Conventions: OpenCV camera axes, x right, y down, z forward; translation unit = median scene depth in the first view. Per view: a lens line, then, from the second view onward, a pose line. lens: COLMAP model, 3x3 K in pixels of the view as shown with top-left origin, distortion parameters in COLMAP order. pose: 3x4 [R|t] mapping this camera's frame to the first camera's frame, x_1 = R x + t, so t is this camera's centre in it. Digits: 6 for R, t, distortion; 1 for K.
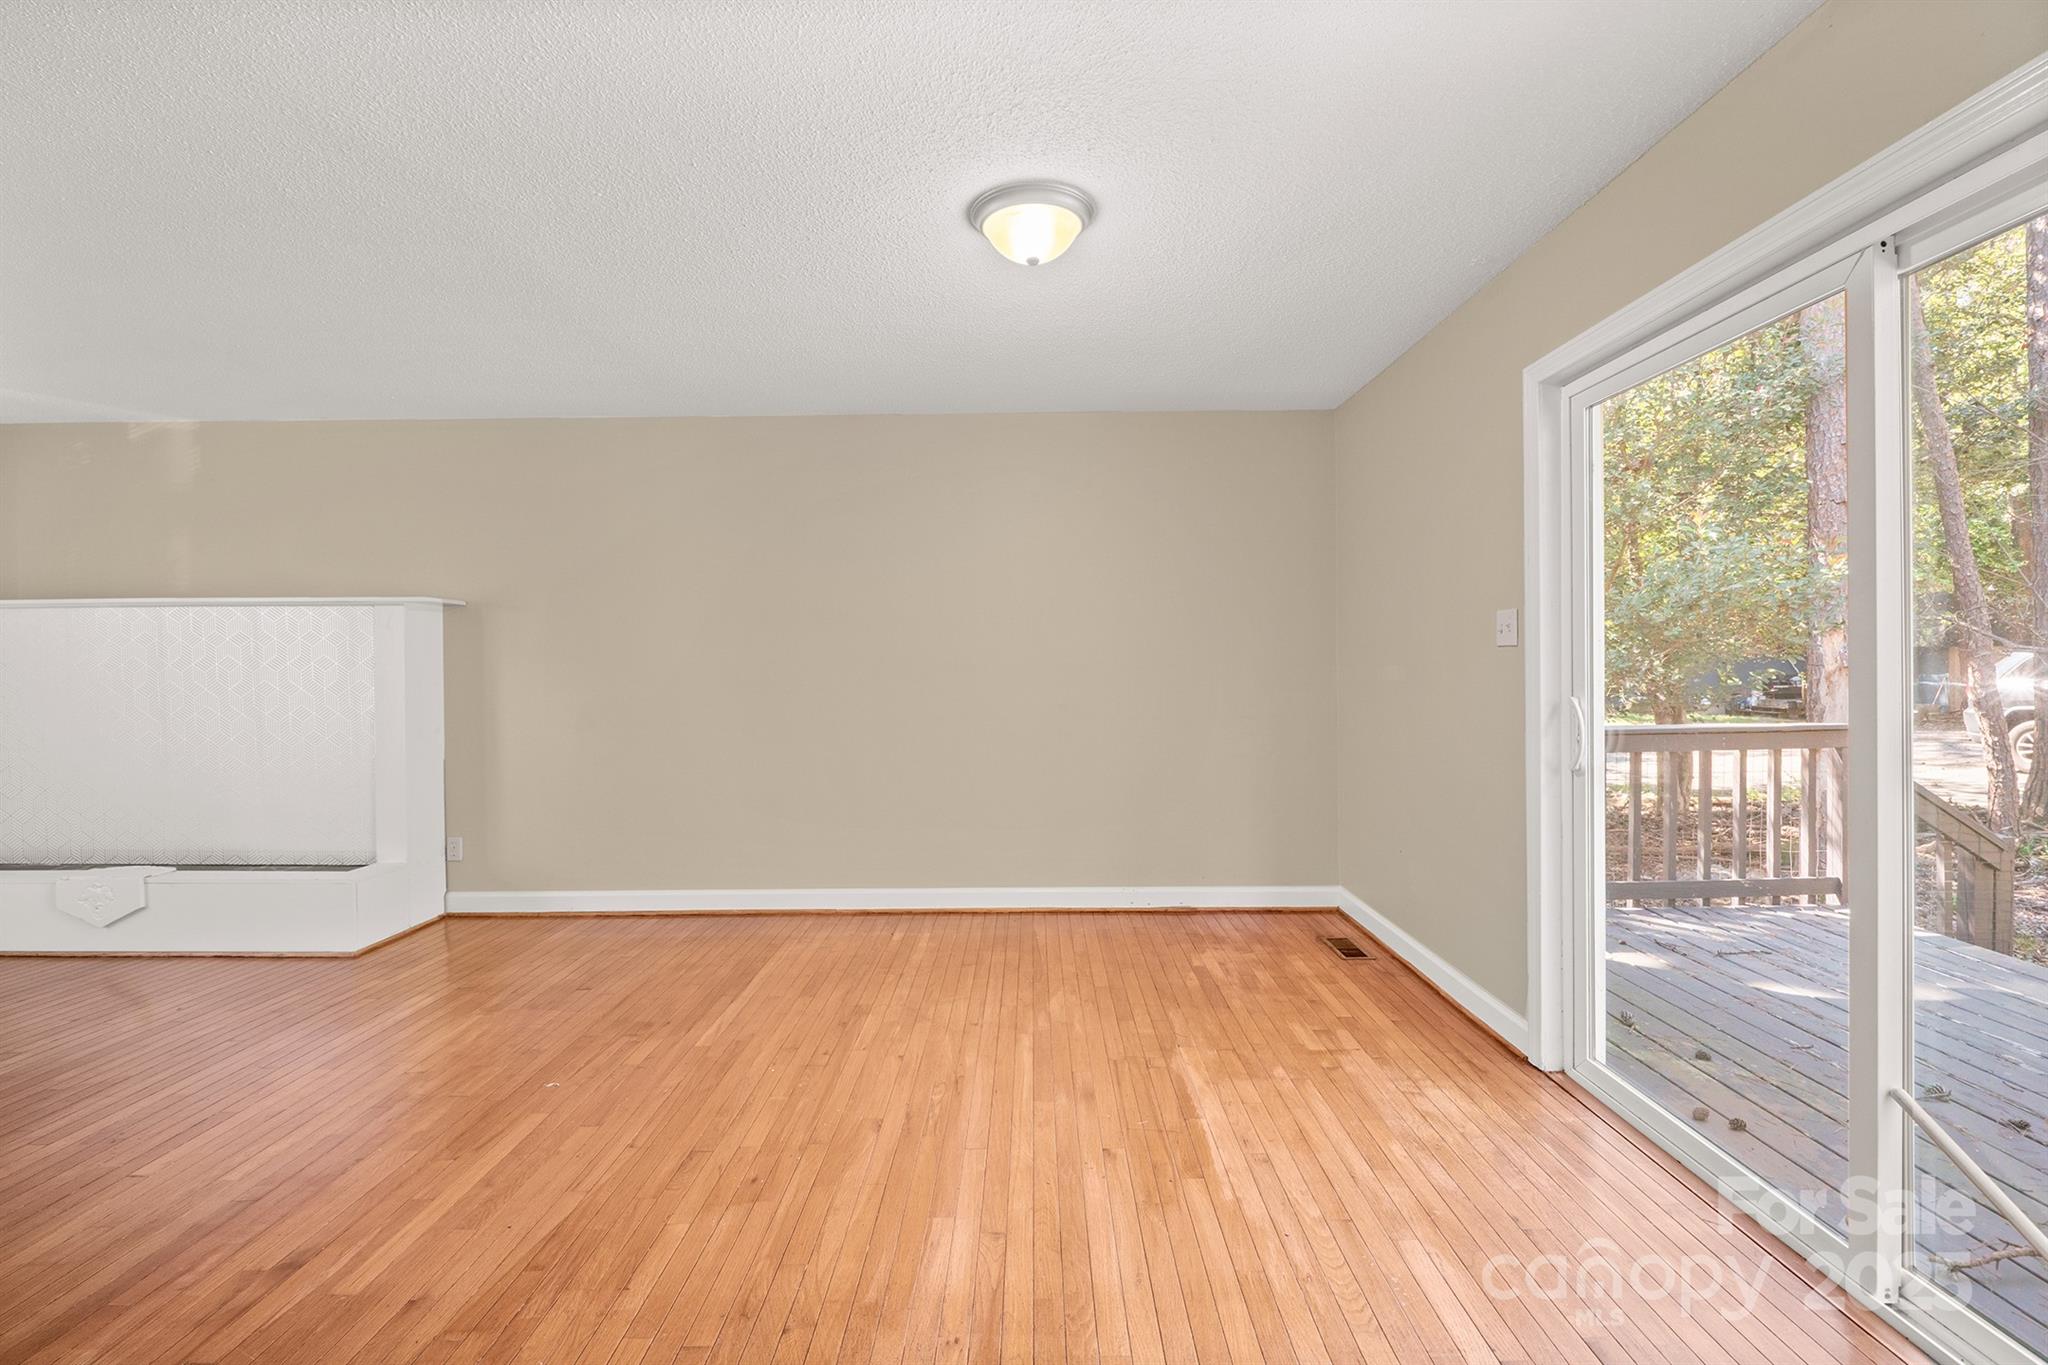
lens RADIAL K [[863.1, 0, 1017.4], [0, 863.1, 678.6], [0, 0, 1]] dist [-0.005653, -0.001180]
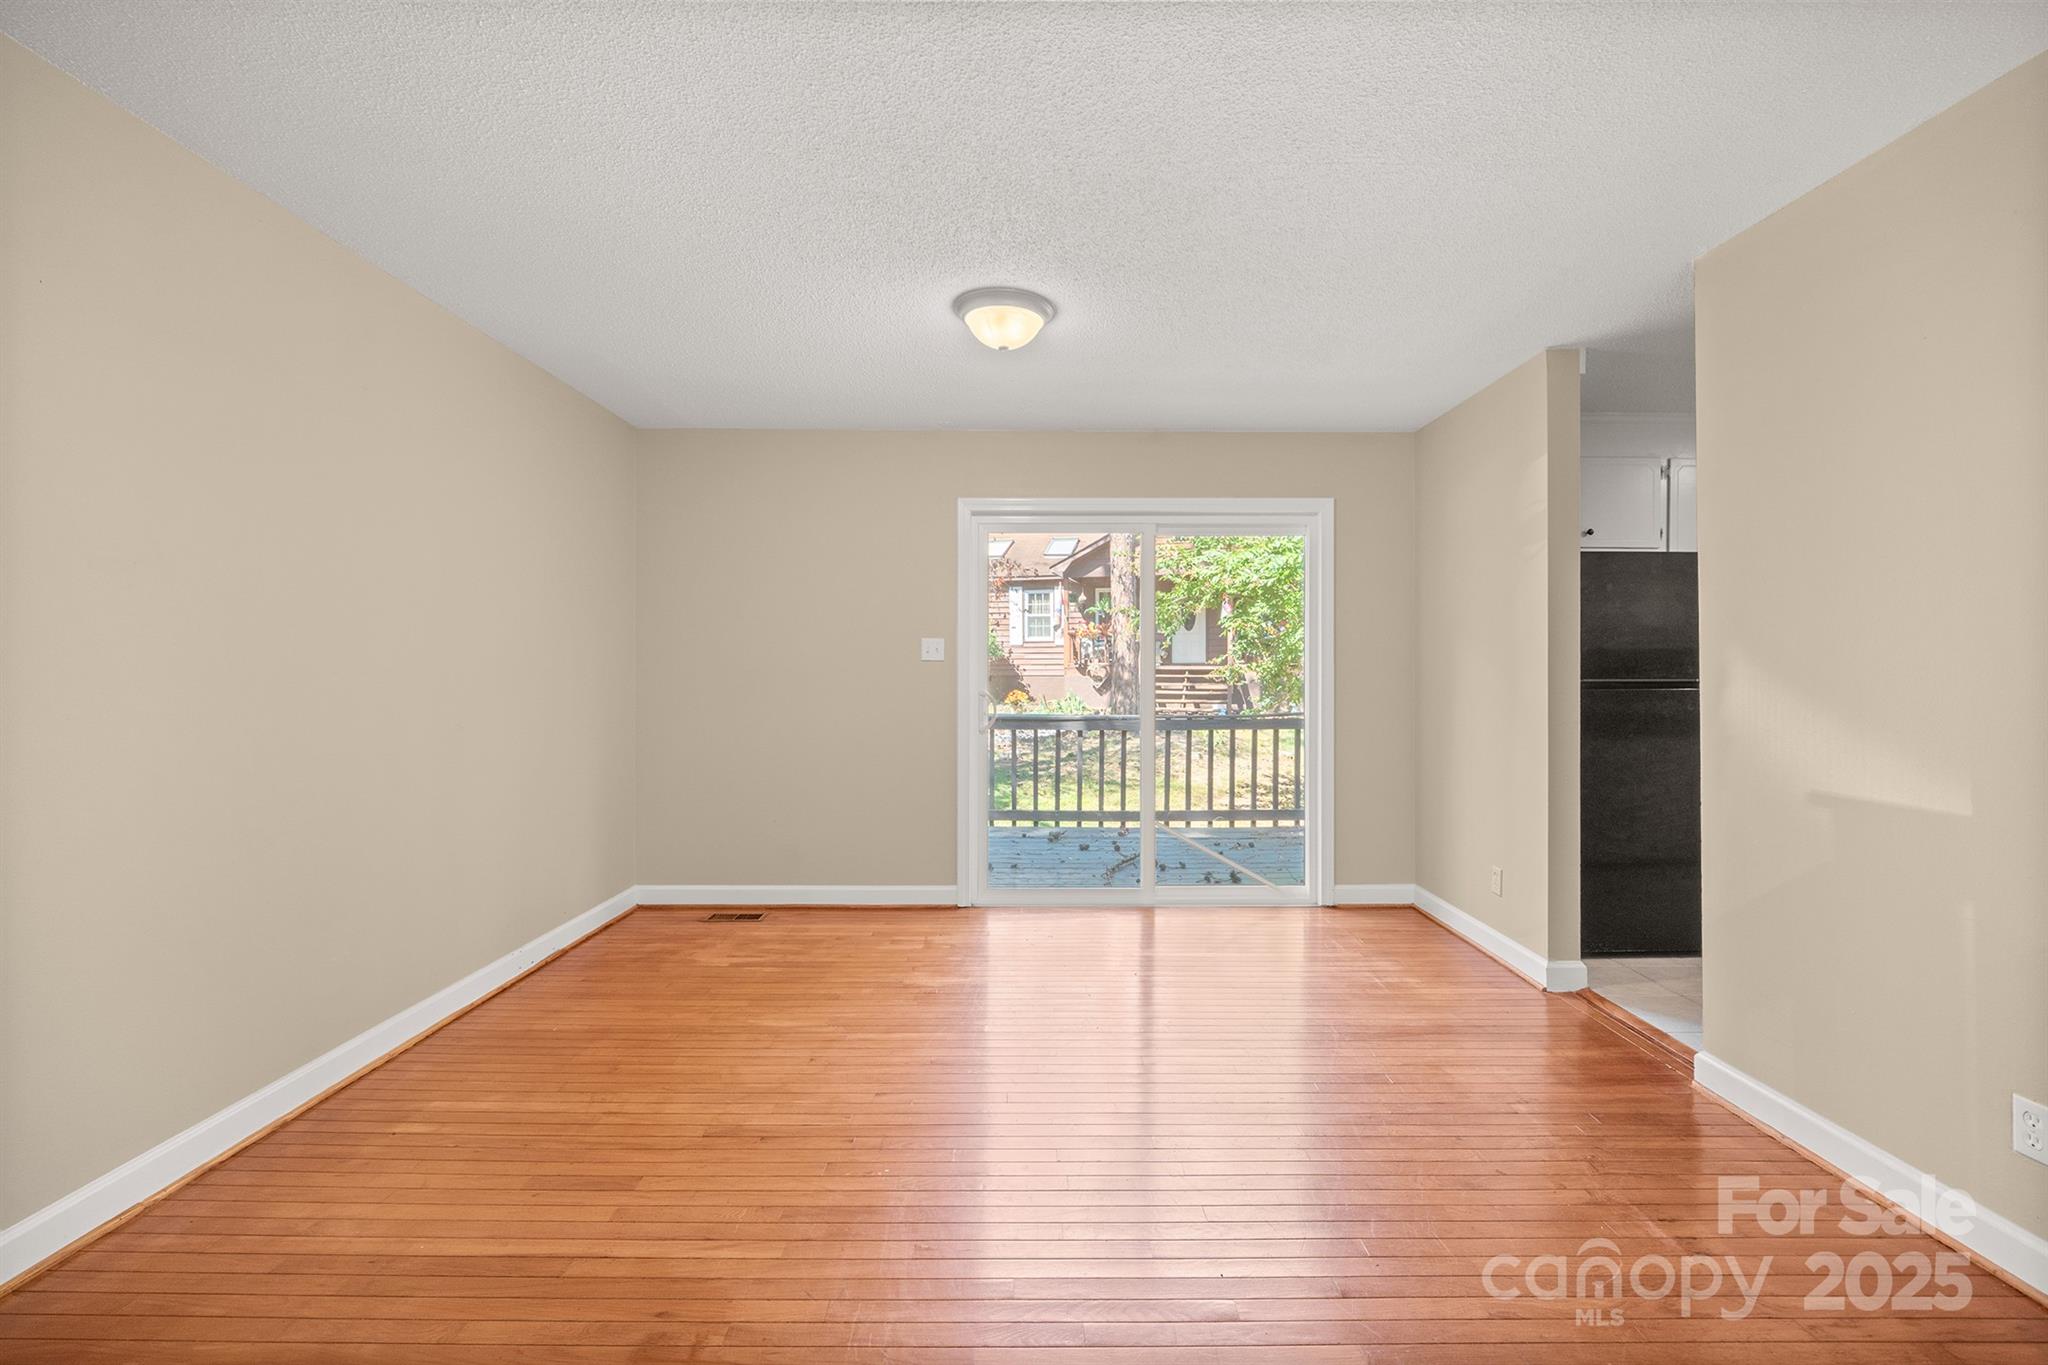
lens RADIAL K [[863.1, 0, 1022.1], [0, 863.1, 678.0], [0, 0, 1]] dist [-0.005653, -0.001180]
pose [[-0.009829, -0.002286, 0.999949, -0.792160], [0.013956, 0.999900, 0.002423, -0.006093], [-0.999854, 0.013979, -0.009796, 0.632914]]
